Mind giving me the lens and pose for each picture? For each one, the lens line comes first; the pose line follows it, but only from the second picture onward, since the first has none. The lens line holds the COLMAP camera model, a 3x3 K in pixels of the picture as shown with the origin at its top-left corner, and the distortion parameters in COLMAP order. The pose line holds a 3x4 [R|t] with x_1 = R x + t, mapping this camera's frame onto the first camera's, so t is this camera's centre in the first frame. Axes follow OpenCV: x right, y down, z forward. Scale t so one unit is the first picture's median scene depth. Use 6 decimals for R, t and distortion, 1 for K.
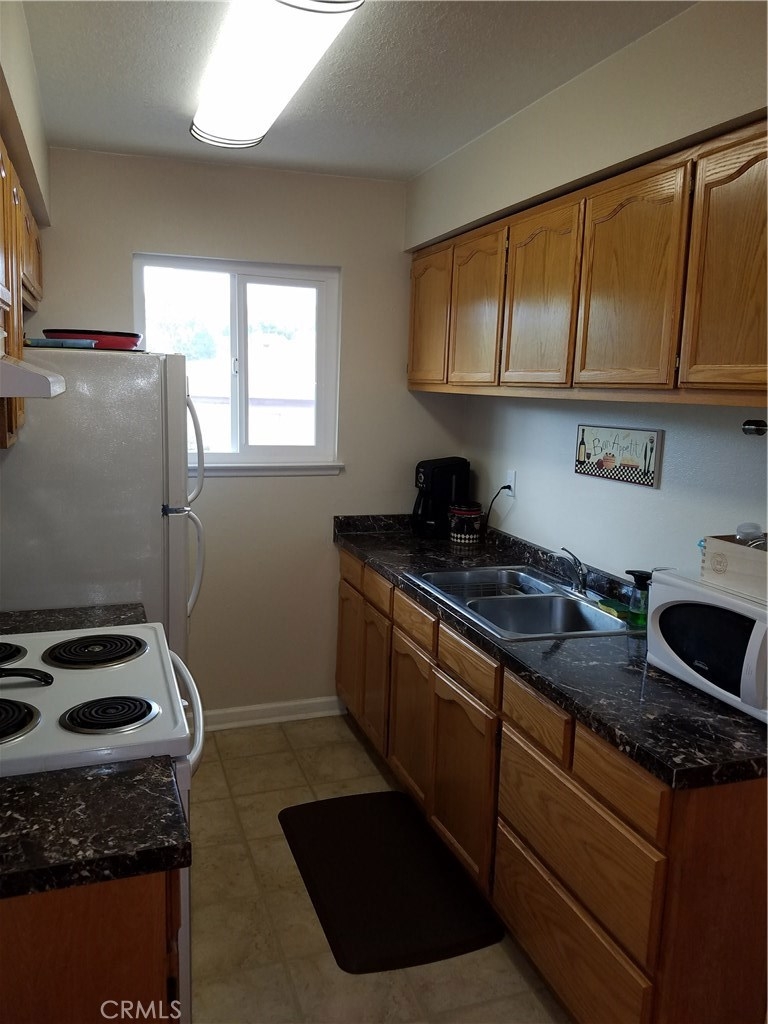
lens RADIAL K [[783.6, 0, 373.1], [0, 783.6, 500.9], [0, 0, 1]] dist [0.261859, -0.427467]
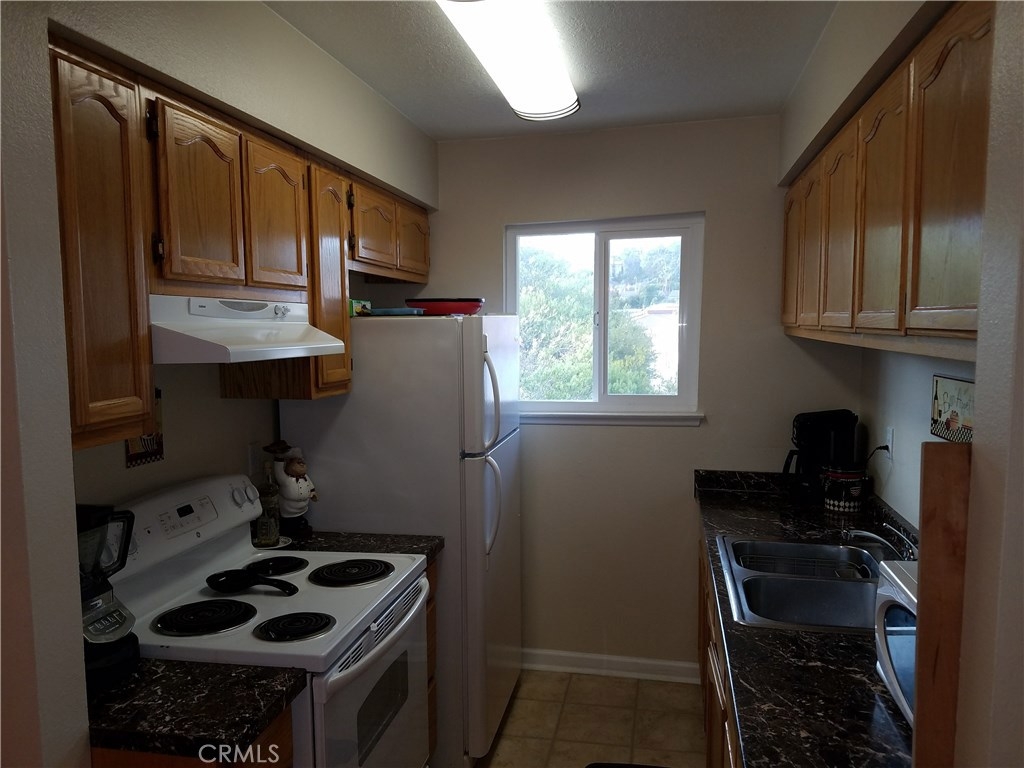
lens RADIAL K [[783.6, 0, 507.3], [0, 783.6, 408.7], [0, 0, 1]] dist [0.261859, -0.427467]
pose [[0.861769, 0.017602, -0.506996, 0.286026], [-0.040844, 0.998561, -0.034757, -0.013751], [0.505654, 0.050661, 0.861247, 0.066500]]
